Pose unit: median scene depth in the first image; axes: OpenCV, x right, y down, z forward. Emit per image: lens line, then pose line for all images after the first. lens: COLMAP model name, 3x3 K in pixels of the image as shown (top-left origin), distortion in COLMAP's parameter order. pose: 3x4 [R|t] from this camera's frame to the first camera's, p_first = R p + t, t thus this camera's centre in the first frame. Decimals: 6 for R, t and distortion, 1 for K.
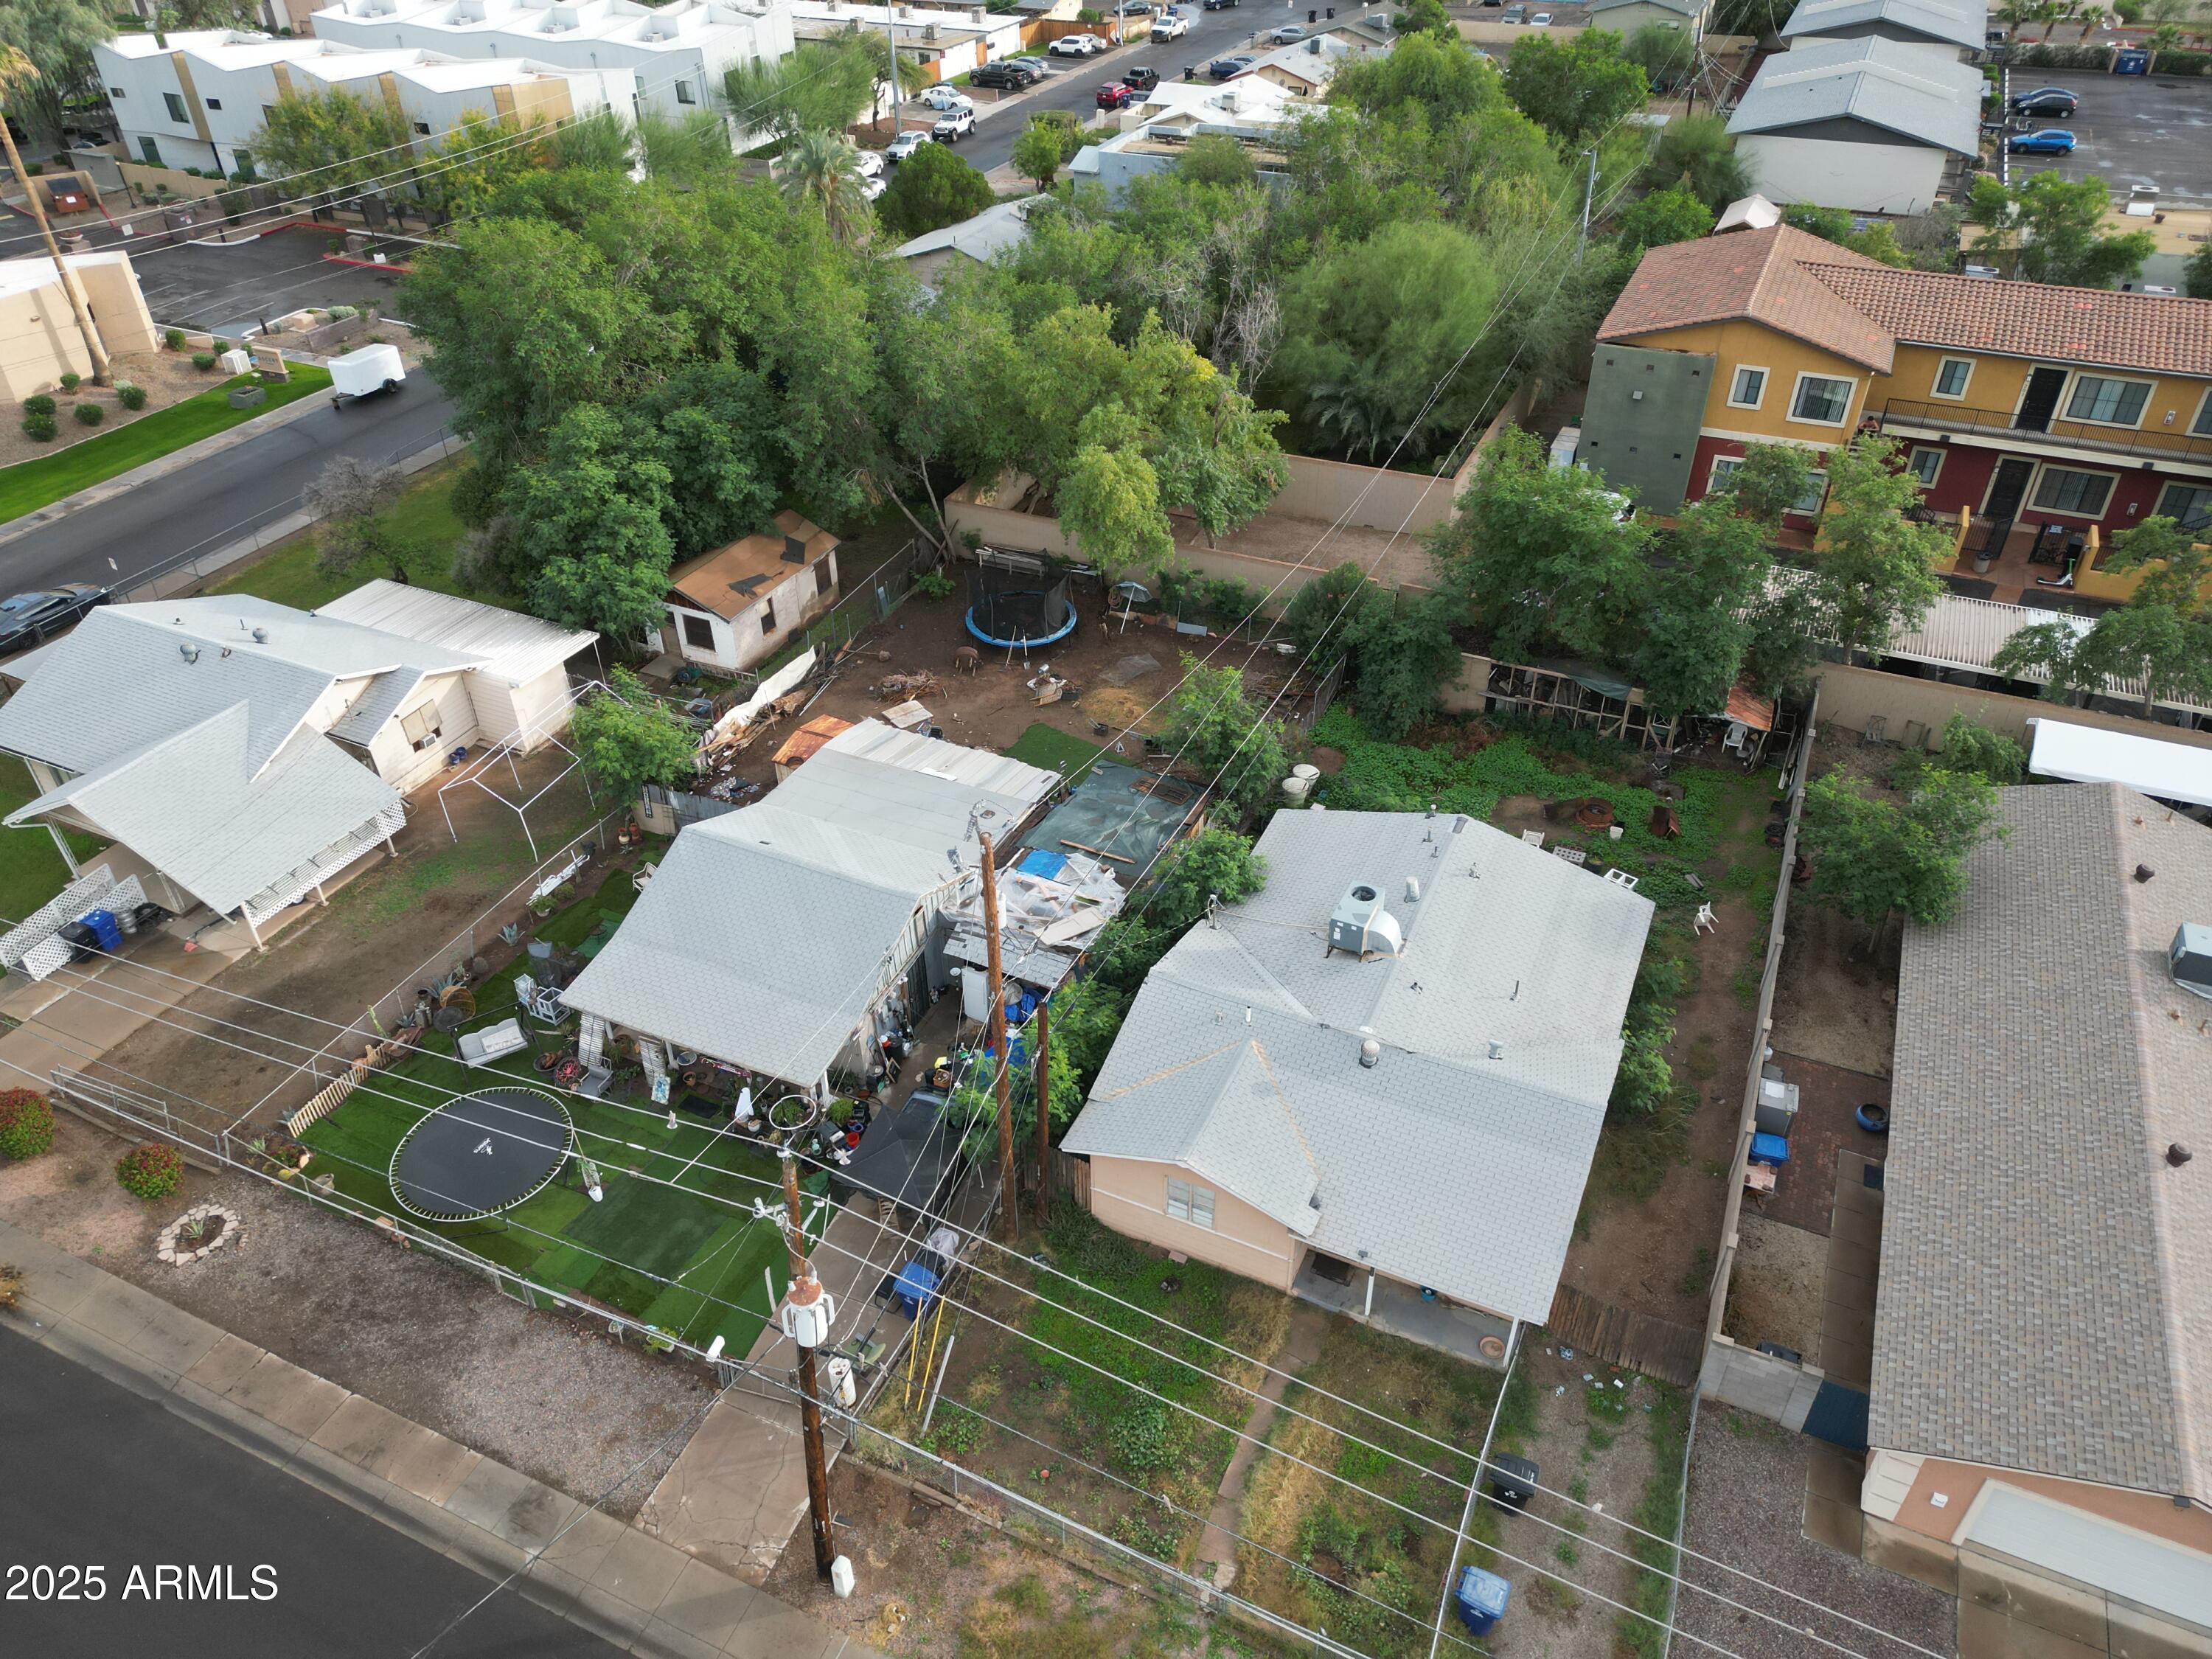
lens RADIAL K [[1542.4, 0, 1095.5], [0, 1542.4, 829.6], [0, 0, 1]] dist [0.070483, -0.060461]
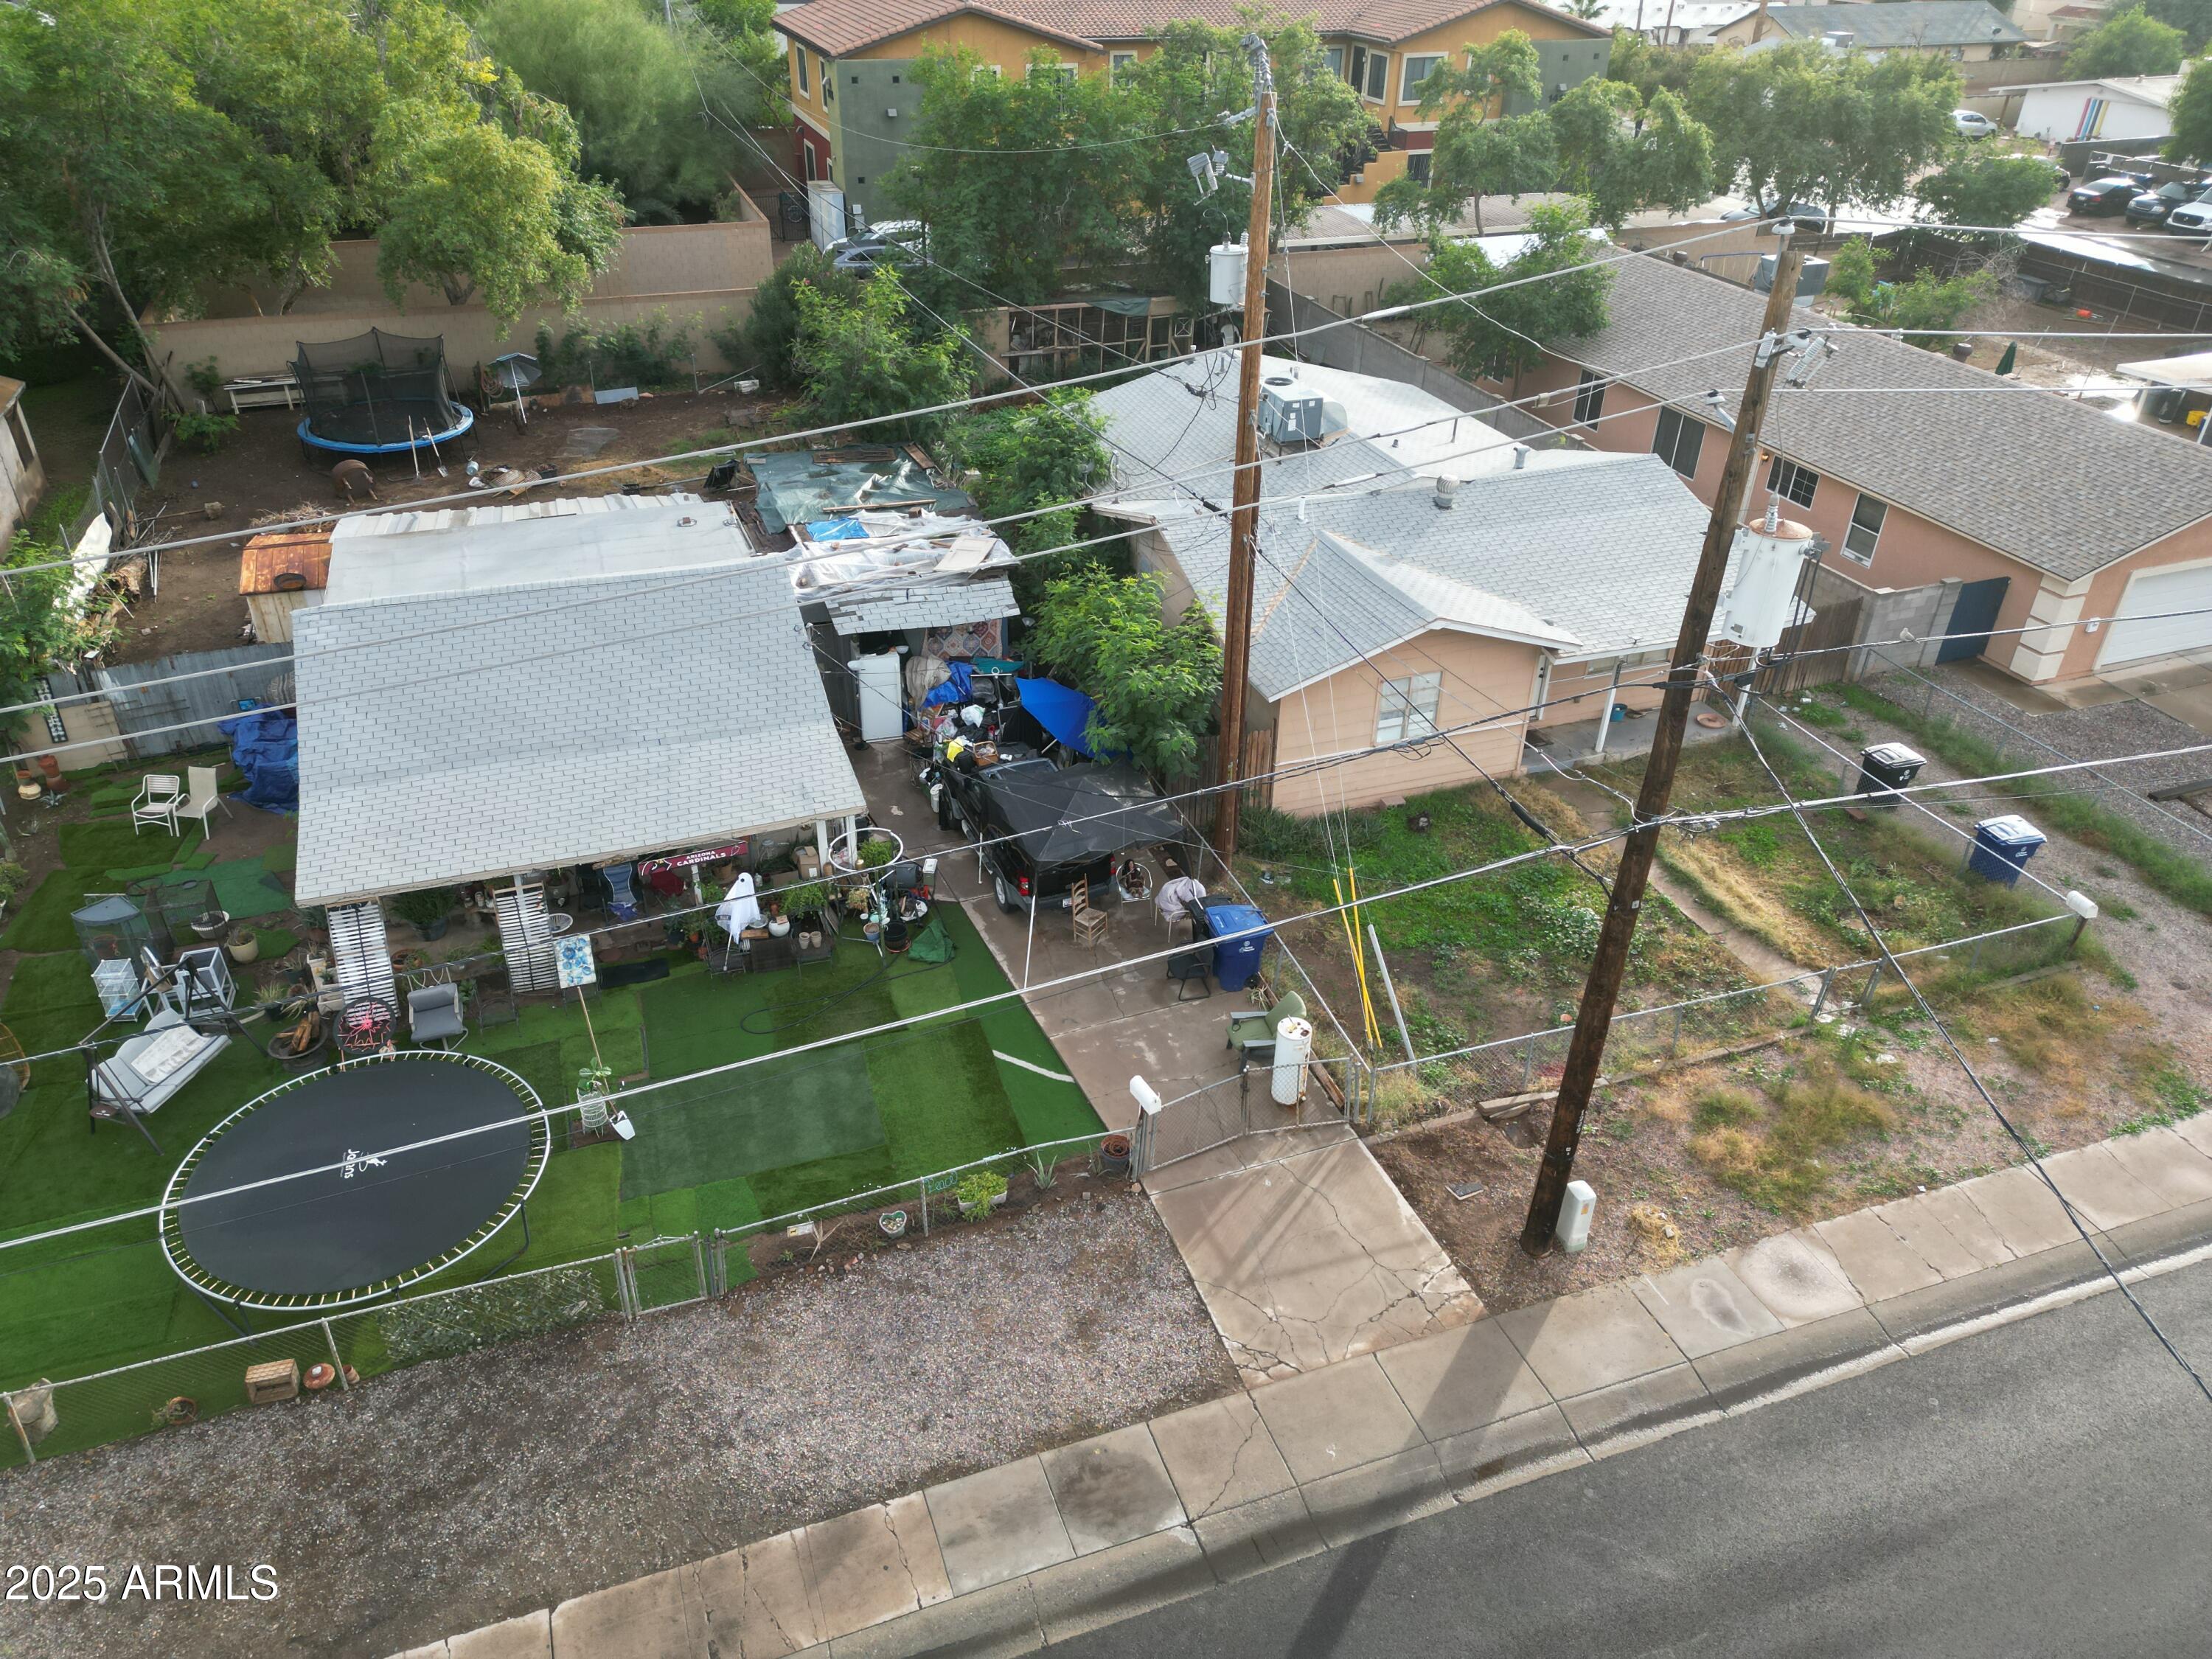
lens RADIAL K [[1538.3, 0, 1096.5], [0, 1538.3, 833.5], [0, 0, 1]] dist [0.072255, -0.062998]
pose [[0.708218, -0.356531, 0.609354, -0.359638], [0.396845, 0.914892, 0.074071, 0.120727], [-0.583902, 0.189361, 0.789431, 0.334420]]
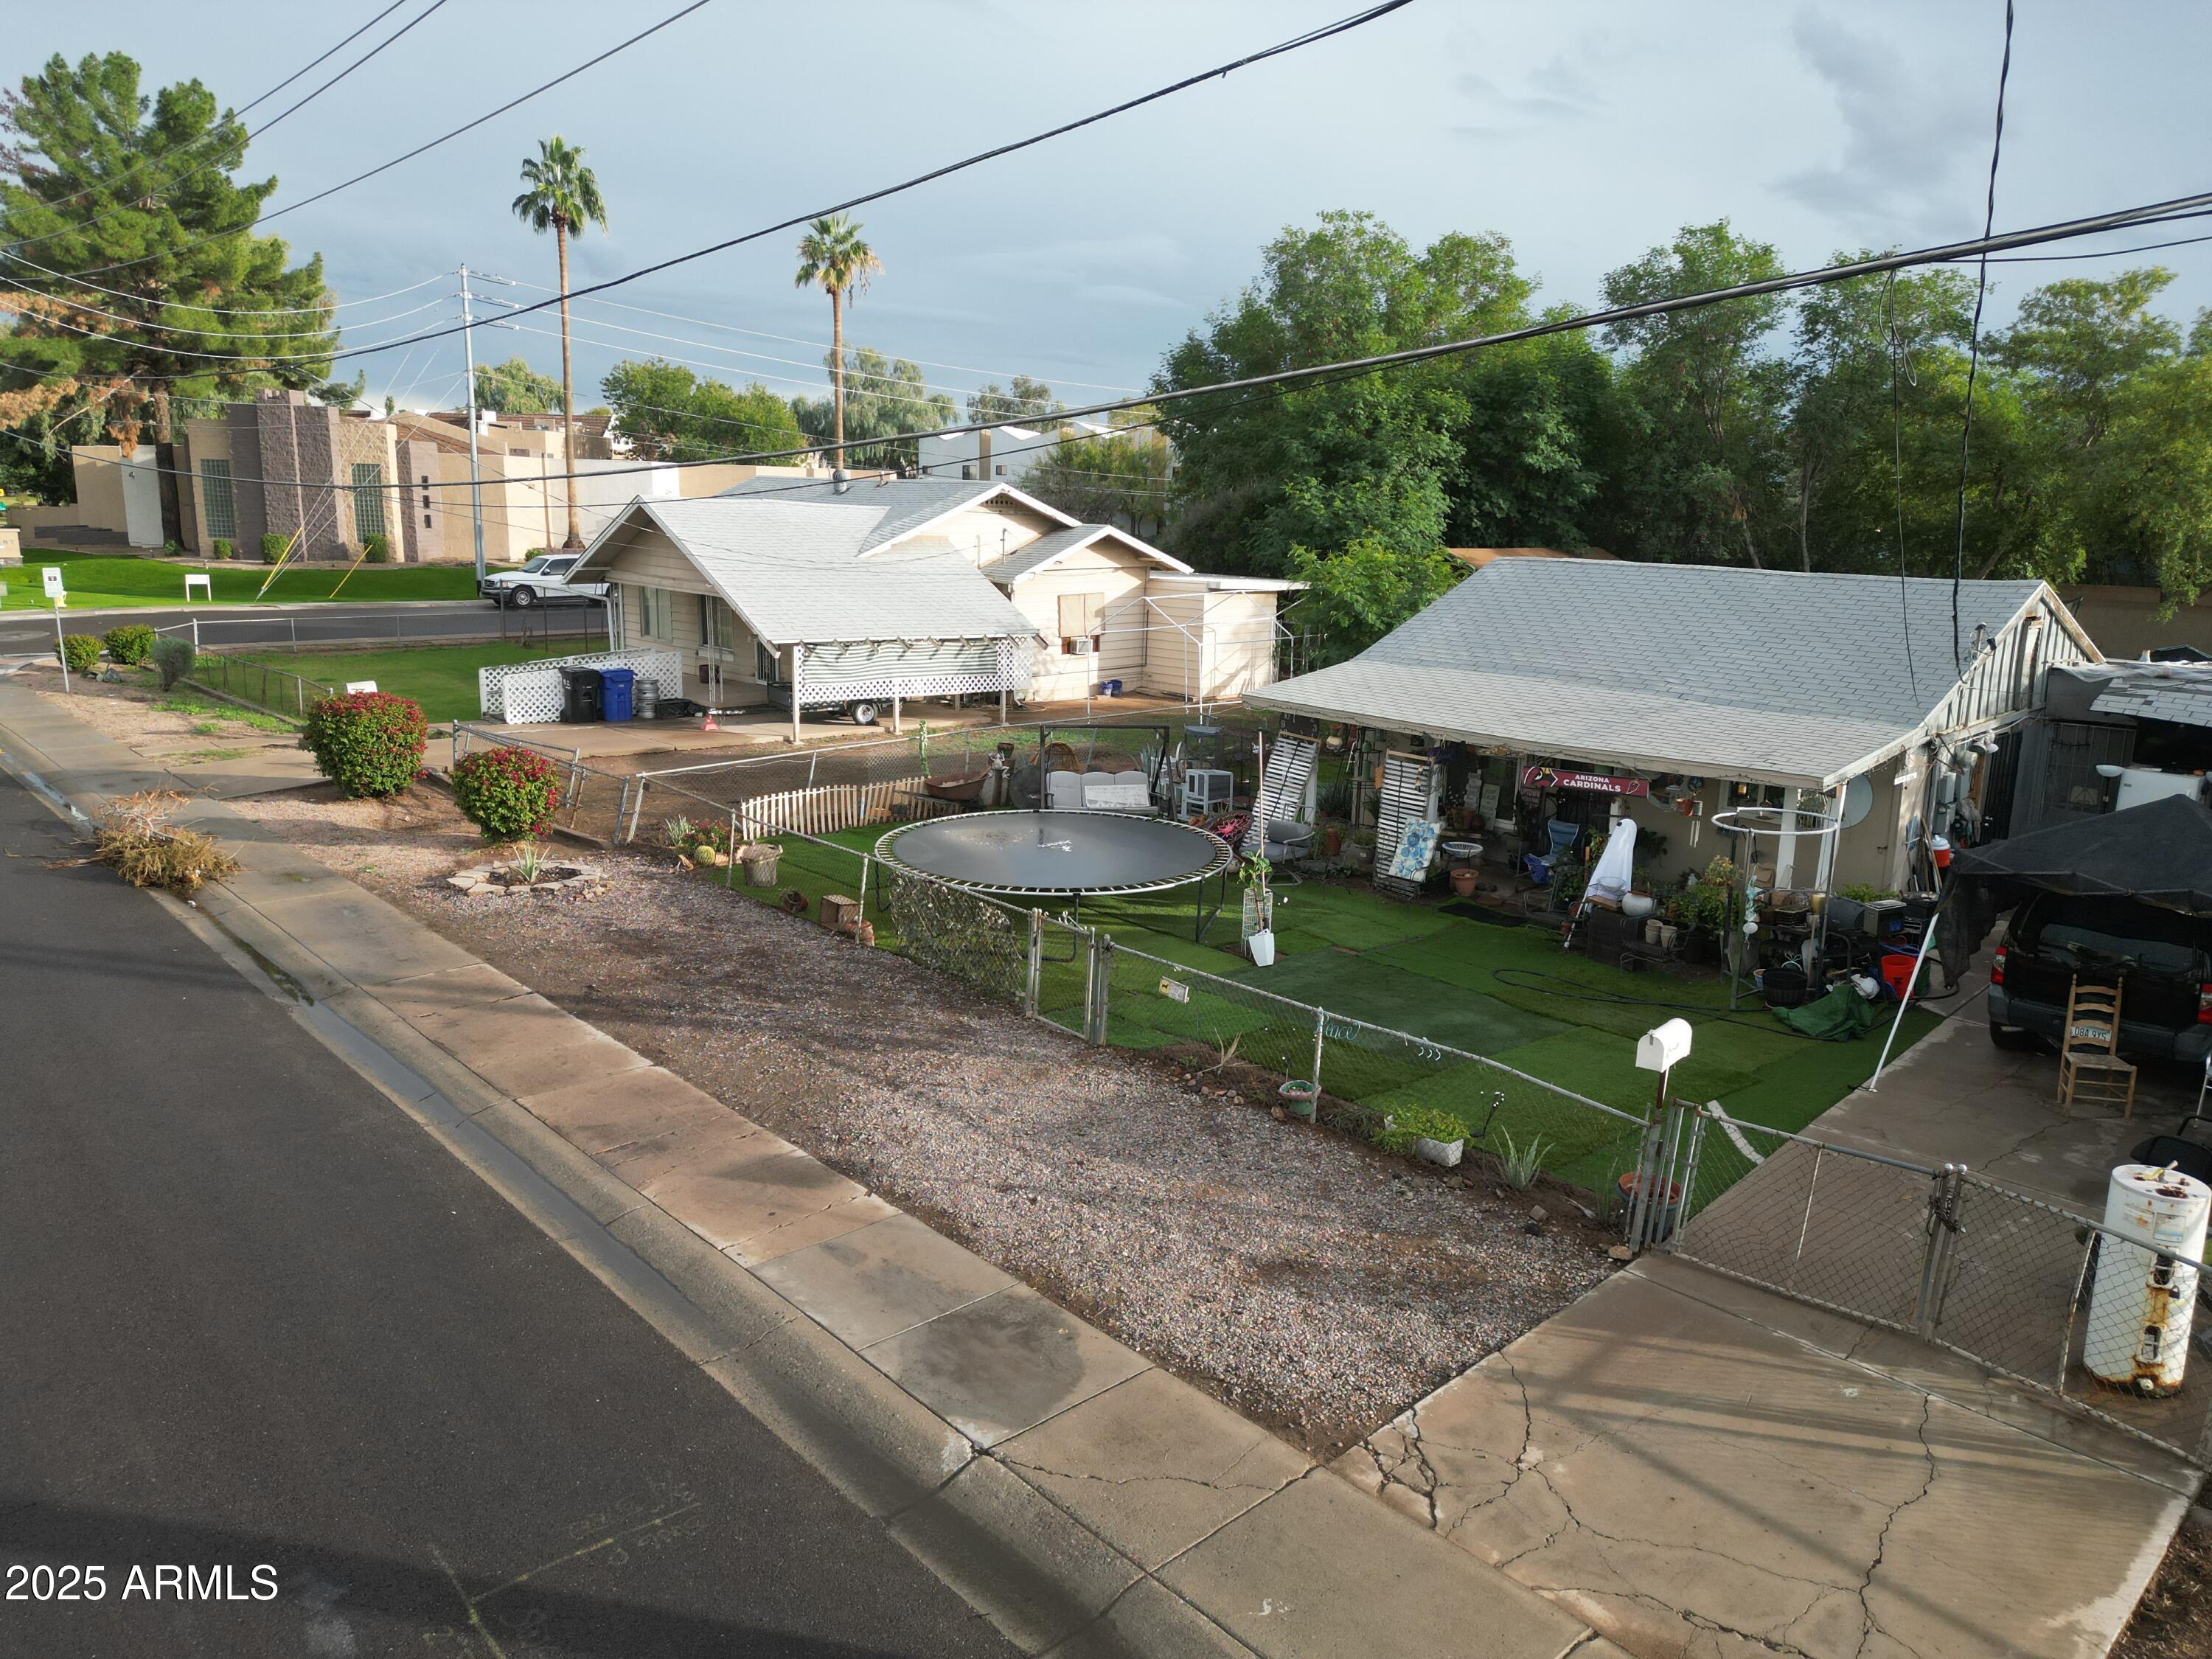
lens RADIAL K [[1542.8, 0, 1097.3], [0, 1542.8, 826.5], [0, 0, 1]] dist [0.076186, -0.070892]
pose [[0.921349, 0.116973, -0.370720, -0.149155], [-0.259206, 0.895566, -0.361628, 0.270875], [0.289704, 0.429278, 0.855448, 0.432807]]
